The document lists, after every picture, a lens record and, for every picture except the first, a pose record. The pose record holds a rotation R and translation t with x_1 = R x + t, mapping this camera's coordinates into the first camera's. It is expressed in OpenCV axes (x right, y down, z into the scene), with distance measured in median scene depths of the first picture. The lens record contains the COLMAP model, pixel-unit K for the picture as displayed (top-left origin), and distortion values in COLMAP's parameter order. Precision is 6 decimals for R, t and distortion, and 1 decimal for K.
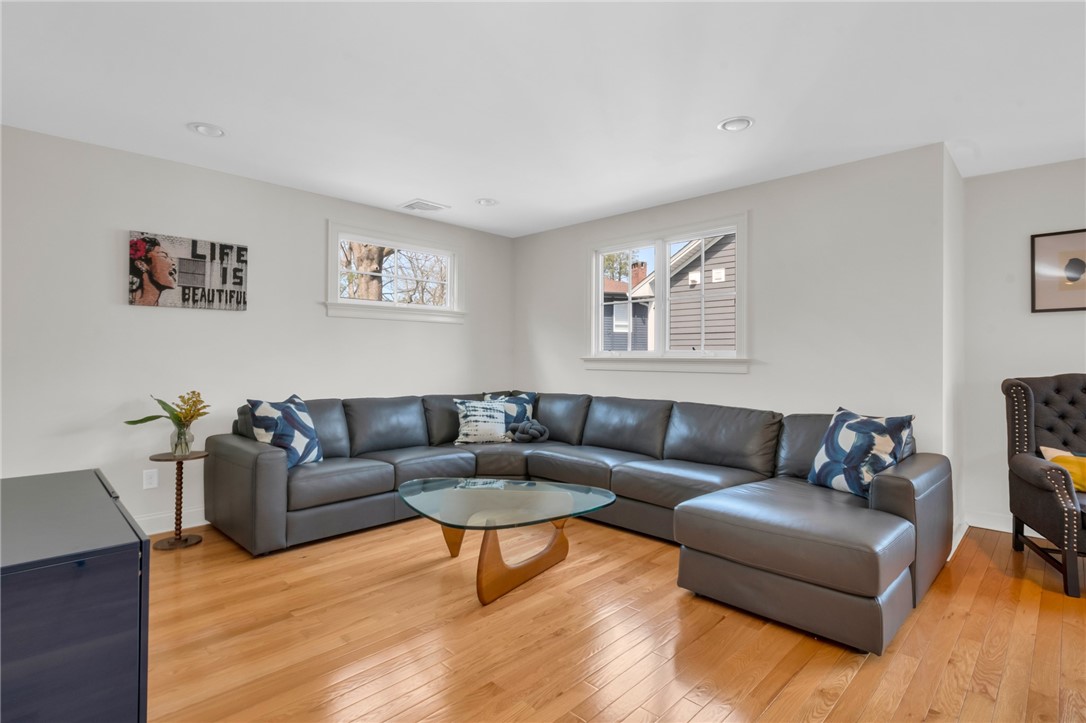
lens RADIAL K [[528.1, 0, 556.6], [0, 528.1, 355.0], [0, 0, 1]] dist [0.014383, -0.000316]
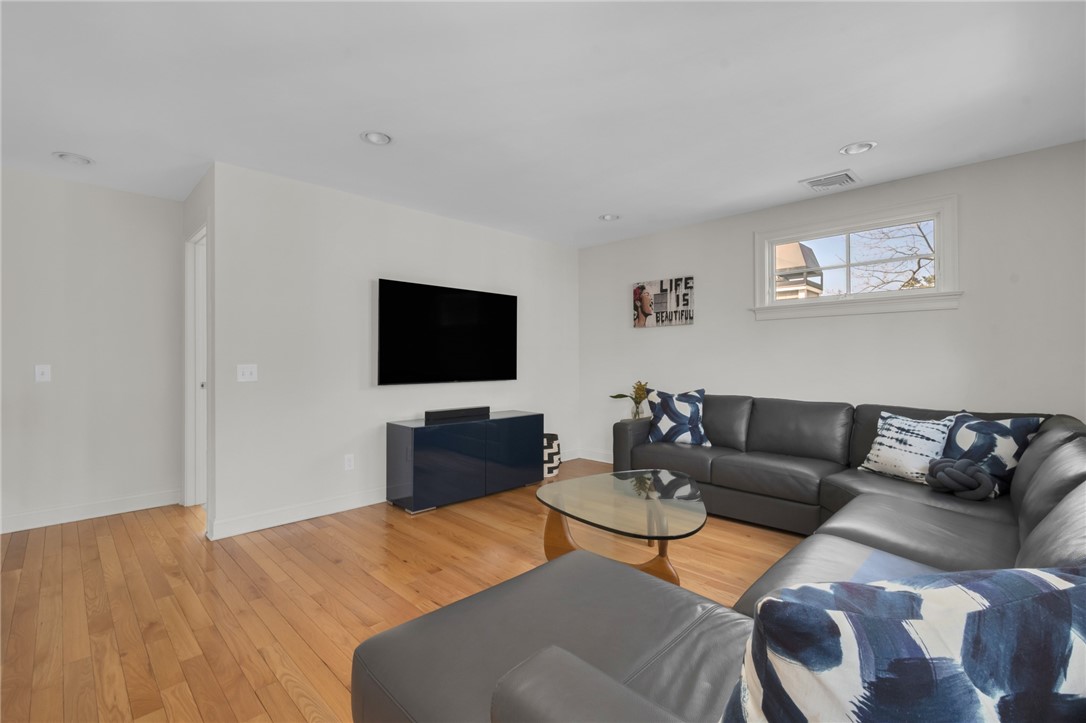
lens RADIAL K [[472.4, 0, 543.0], [0, 472.4, 361.5], [0, 0, 1]] dist [0.000145, -0.000107]
pose [[0.000546, 0.001883, -0.999998, 0.609870], [0.010182, 0.999946, 0.001889, 0.004966], [0.999948, -0.010183, 0.000526, 0.633449]]
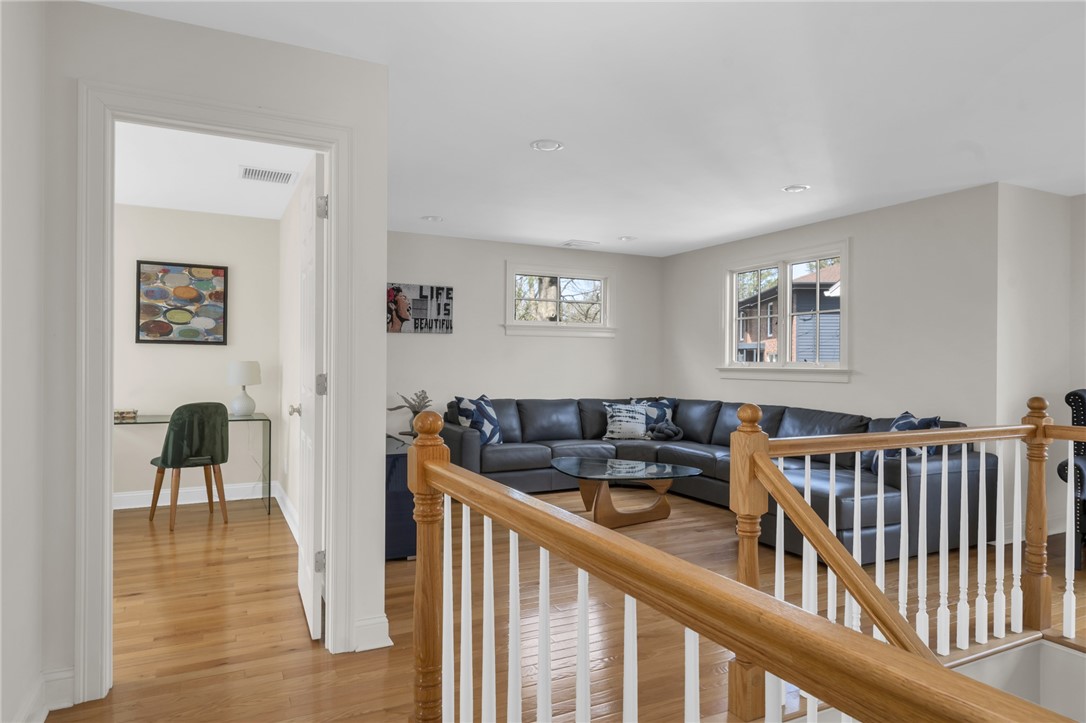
lens RADIAL K [[601.6, 0, 542.0], [0, 601.6, 373.4], [0, 0, 1]] dist [0.024039, 0.000243]
pose [[0.937907, 0.005652, -0.346839, 0.182912], [0.000802, 0.999829, 0.018464, -0.008270], [0.346885, -0.017596, 0.937743, -0.398838]]
